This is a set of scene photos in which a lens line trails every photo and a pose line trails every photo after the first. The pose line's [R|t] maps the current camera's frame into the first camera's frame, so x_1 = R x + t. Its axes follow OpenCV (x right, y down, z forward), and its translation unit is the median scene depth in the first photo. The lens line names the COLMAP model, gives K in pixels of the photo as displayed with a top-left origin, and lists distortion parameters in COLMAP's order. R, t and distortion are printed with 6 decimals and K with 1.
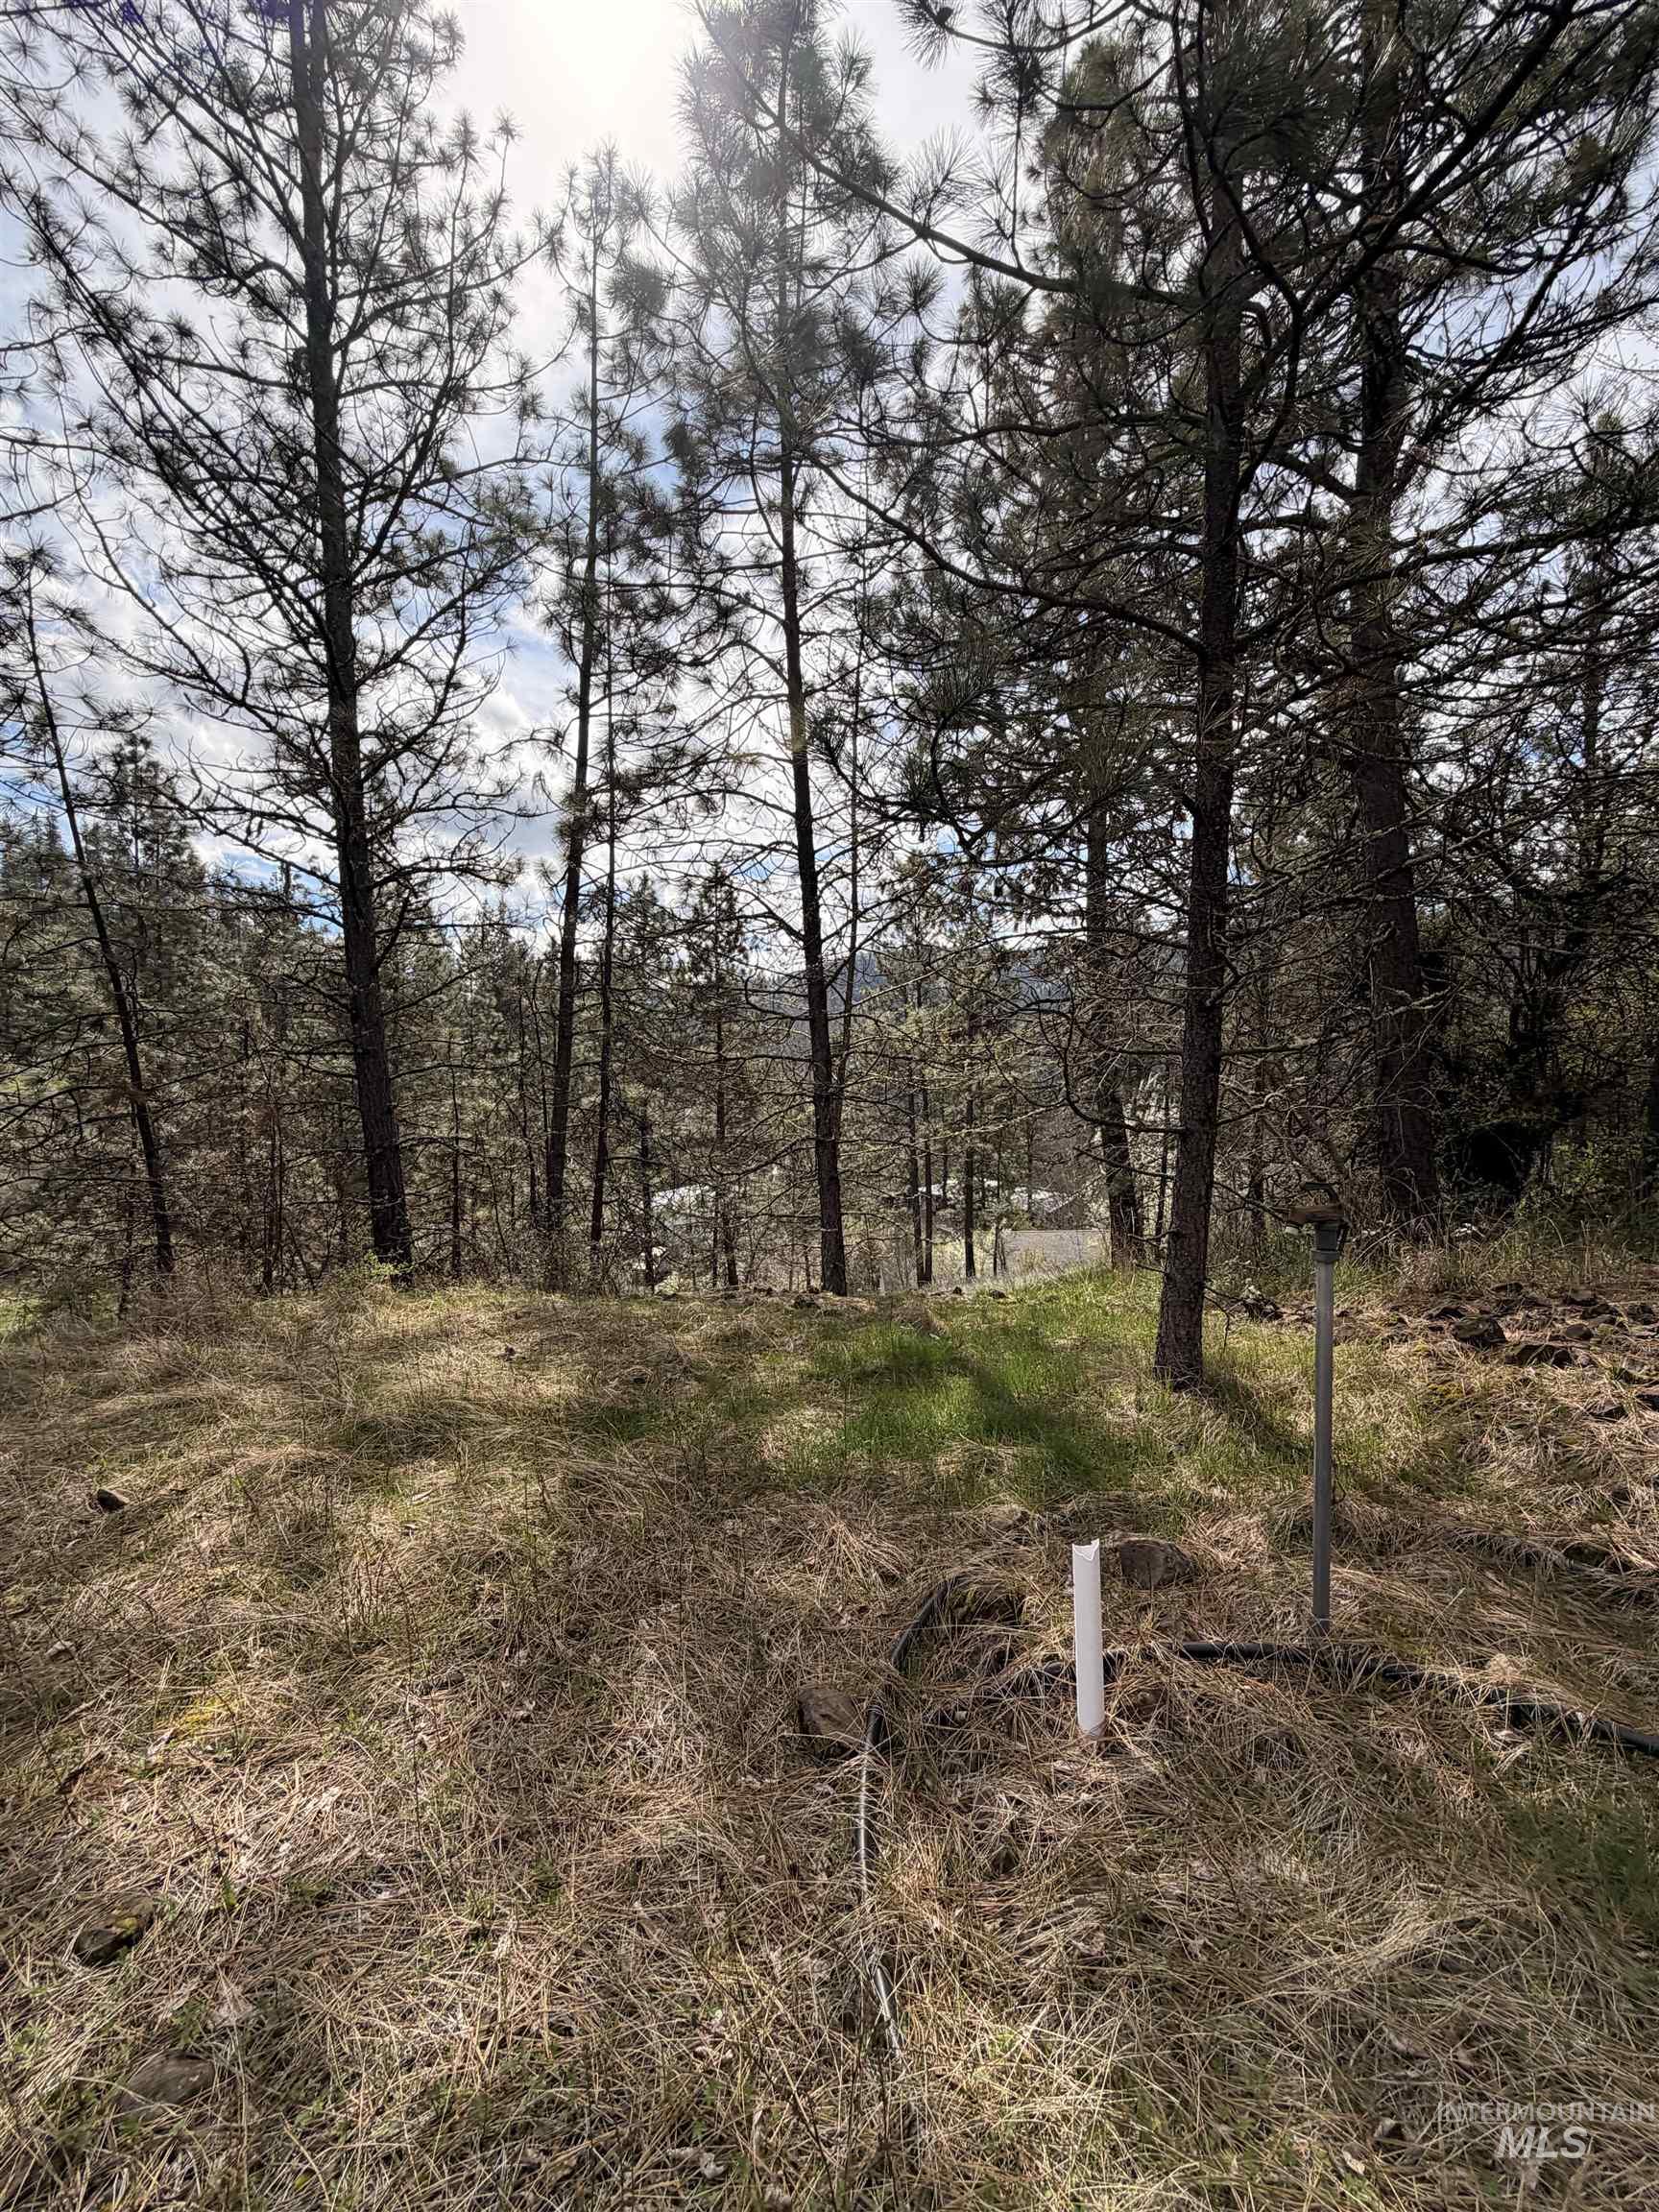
lens RADIAL K [[890.3, 0, 836.7], [0, 890.3, 1097.6], [0, 0, 1]] dist [0.002992, -0.000406]
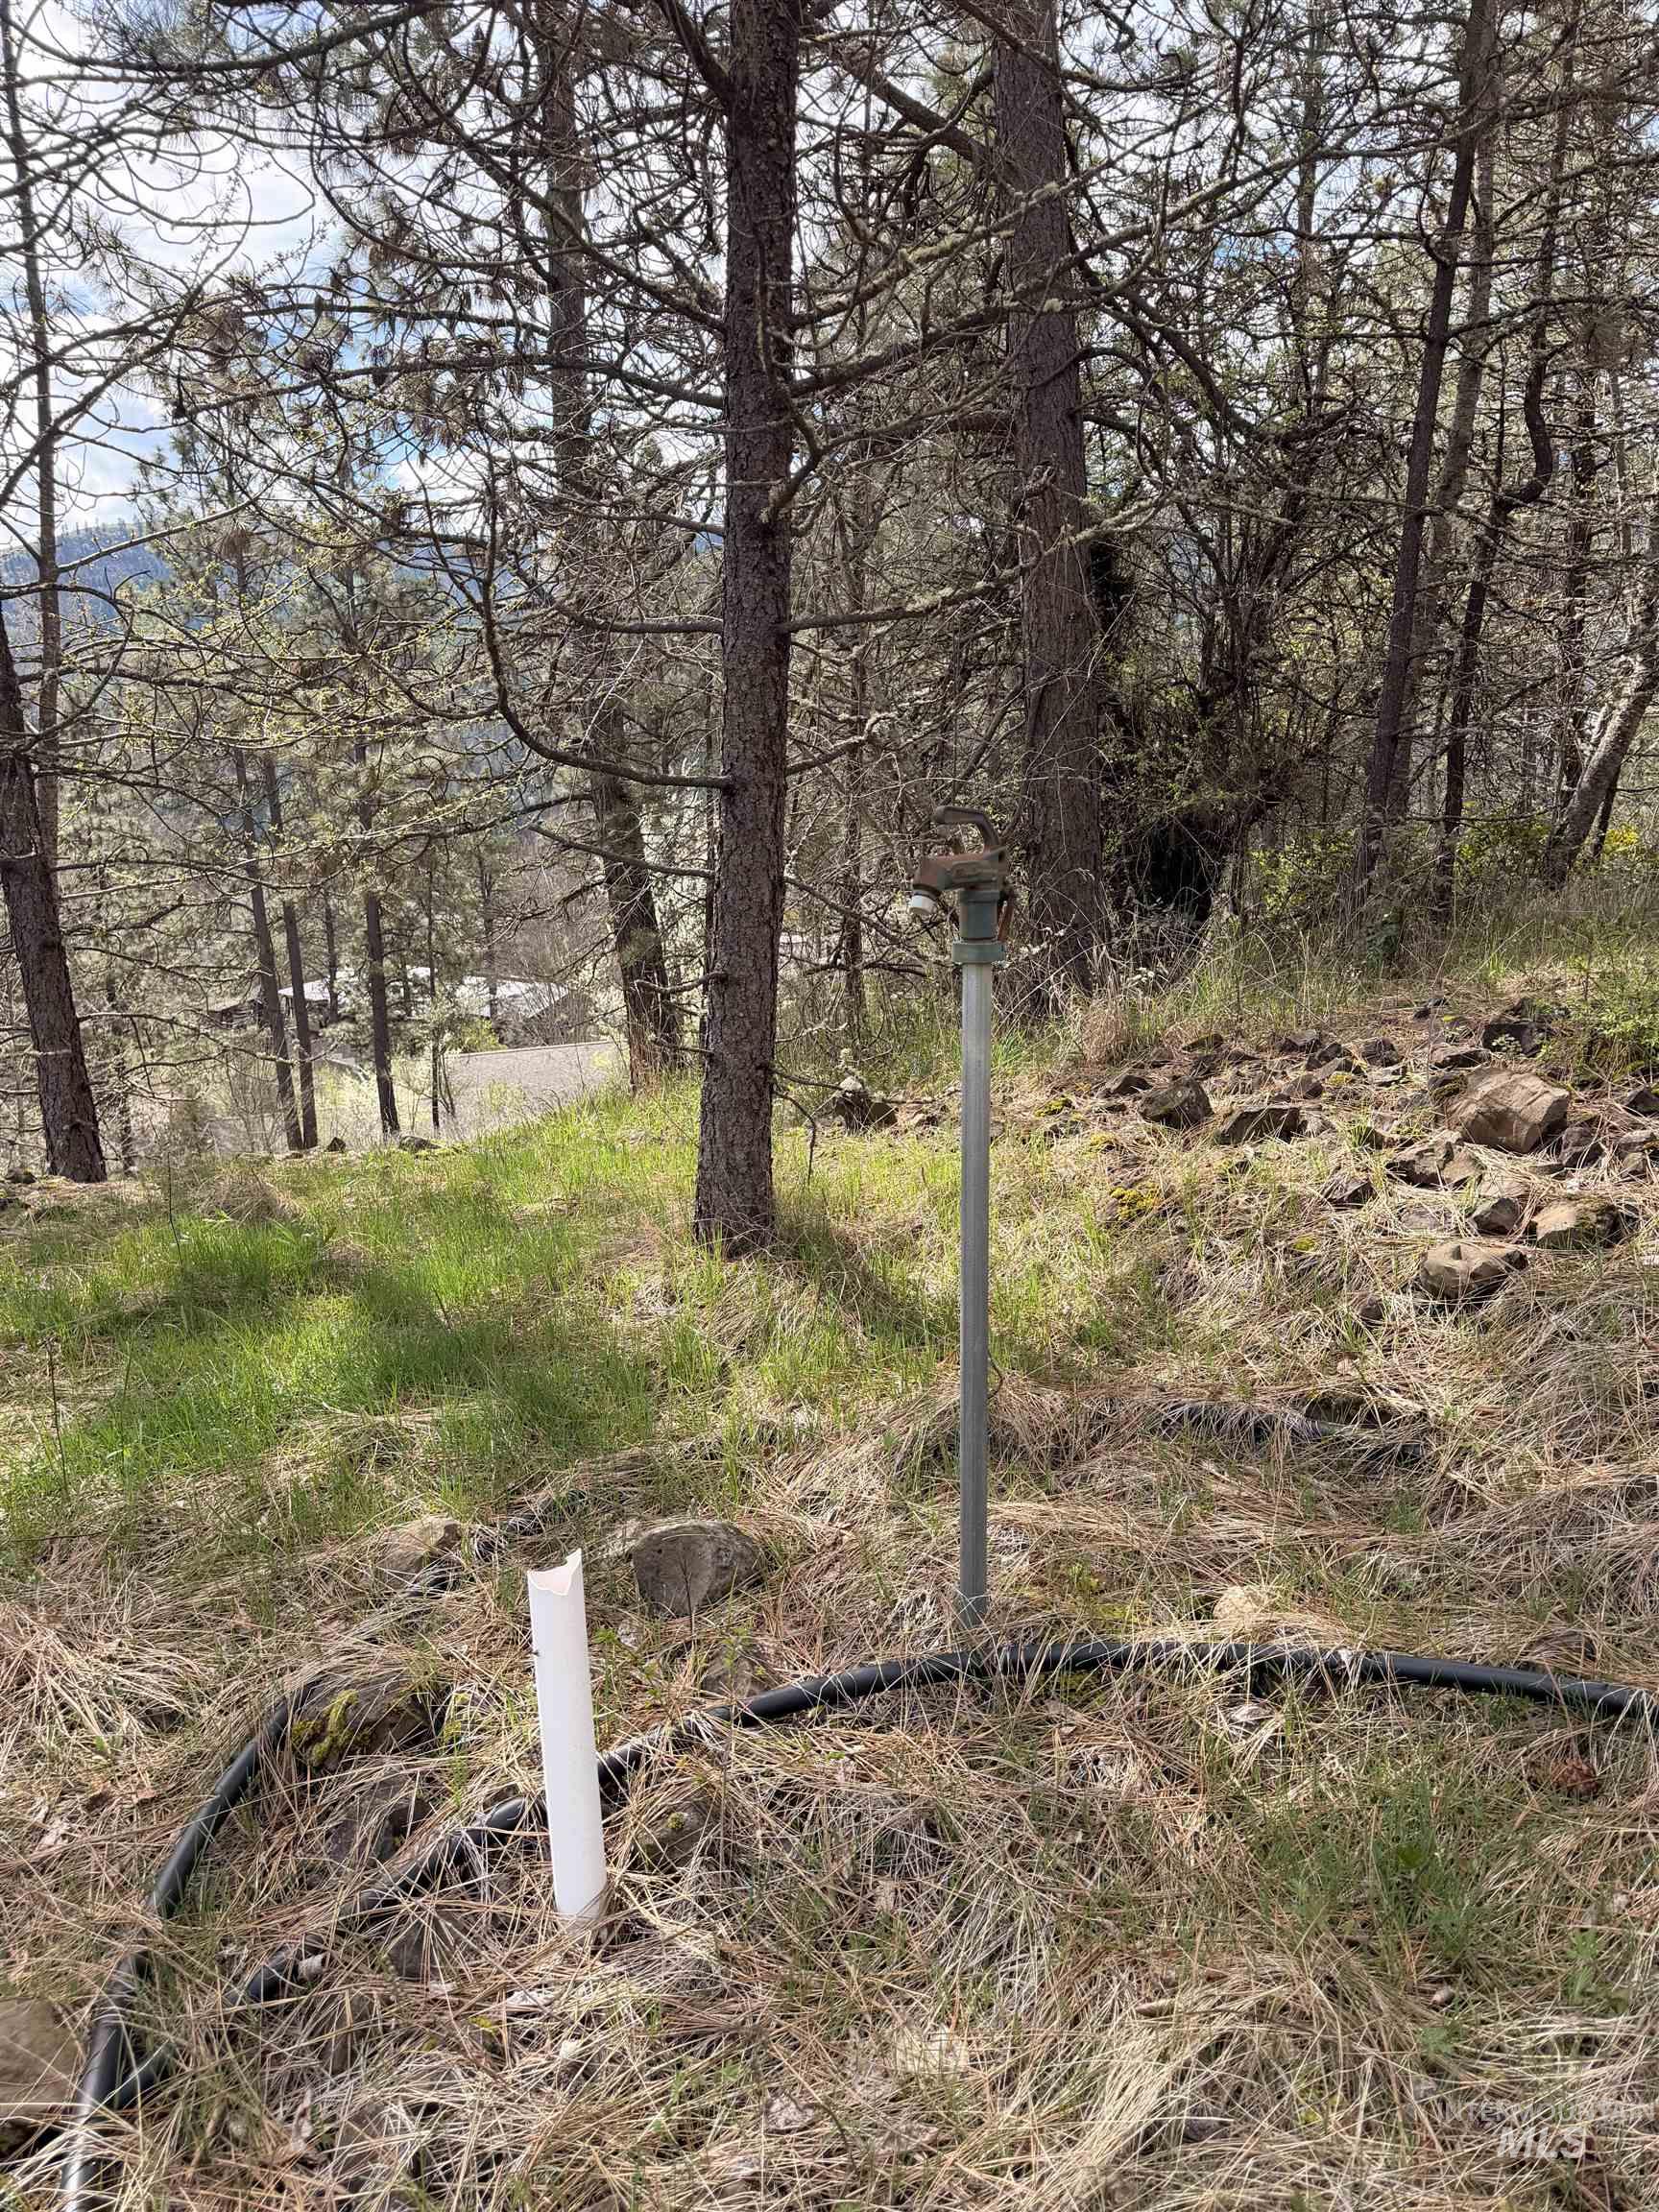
lens RADIAL K [[1560.3, 0, 838.7], [0, 1560.3, 1086.8], [0, 0, 1]] dist [0.063216, -0.044052]
pose [[0.906825, -0.090054, 0.411776, 0.060147], [0.018547, 0.984490, 0.174459, 0.065329], [-0.421100, -0.150567, 0.894430, 0.138856]]
